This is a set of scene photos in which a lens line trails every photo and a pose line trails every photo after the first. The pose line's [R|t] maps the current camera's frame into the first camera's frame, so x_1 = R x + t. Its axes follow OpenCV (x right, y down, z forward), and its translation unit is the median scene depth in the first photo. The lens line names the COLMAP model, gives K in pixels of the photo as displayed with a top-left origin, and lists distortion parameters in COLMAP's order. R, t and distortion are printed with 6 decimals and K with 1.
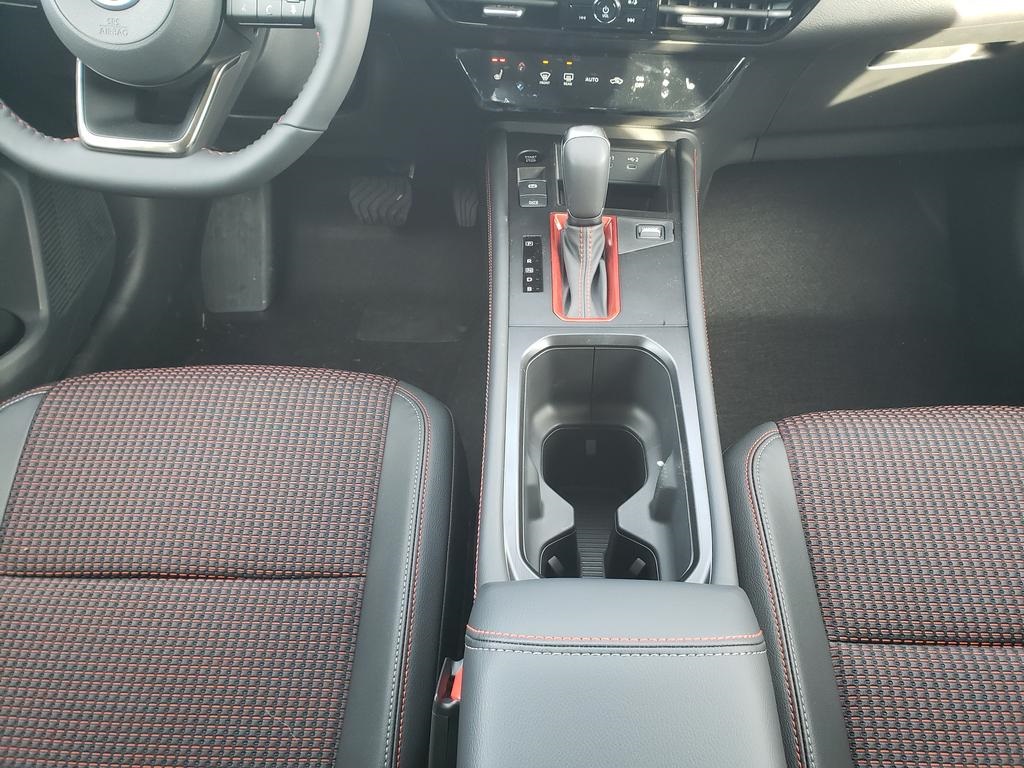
lens RADIAL K [[790.4, 0, 518.1], [0, 790.4, 400.3], [0, 0, 1]] dist [-0.037325, -0.003668]
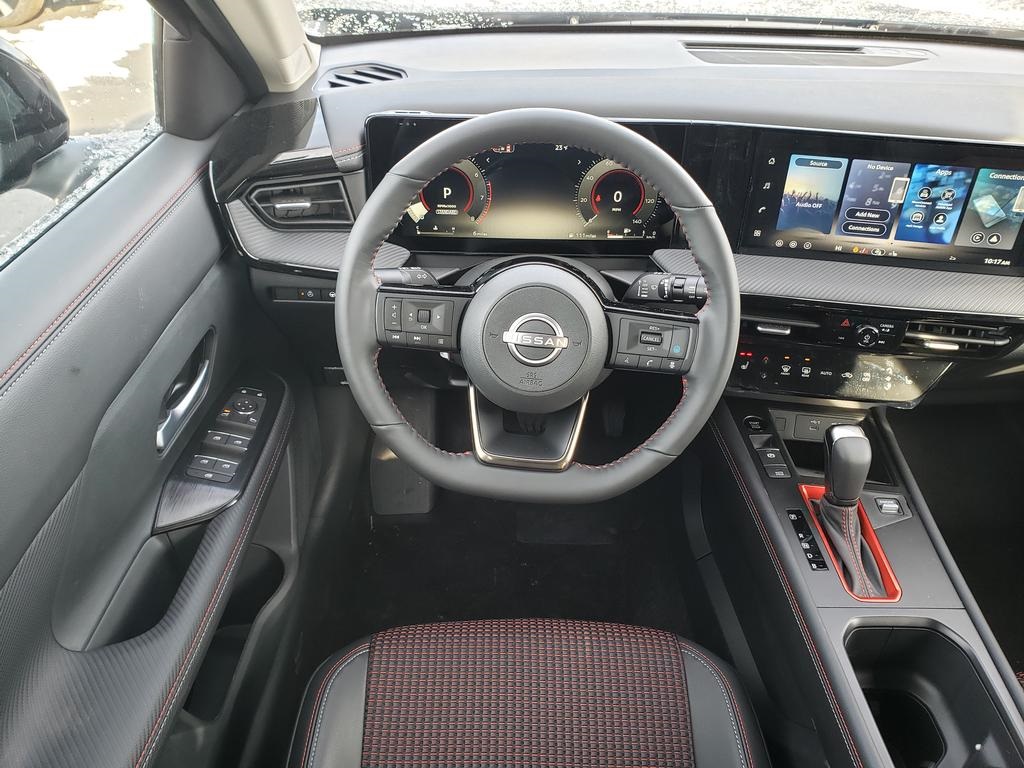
lens RADIAL K [[777.8, 0, 528.6], [0, 777.8, 371.0], [0, 0, 1]] dist [-0.013424, -0.007626]
pose [[0.997996, 0.011735, 0.062174, -0.462910], [-0.000420, 0.983857, -0.178953, -0.209011], [-0.063271, 0.178569, 0.981891, -0.153964]]
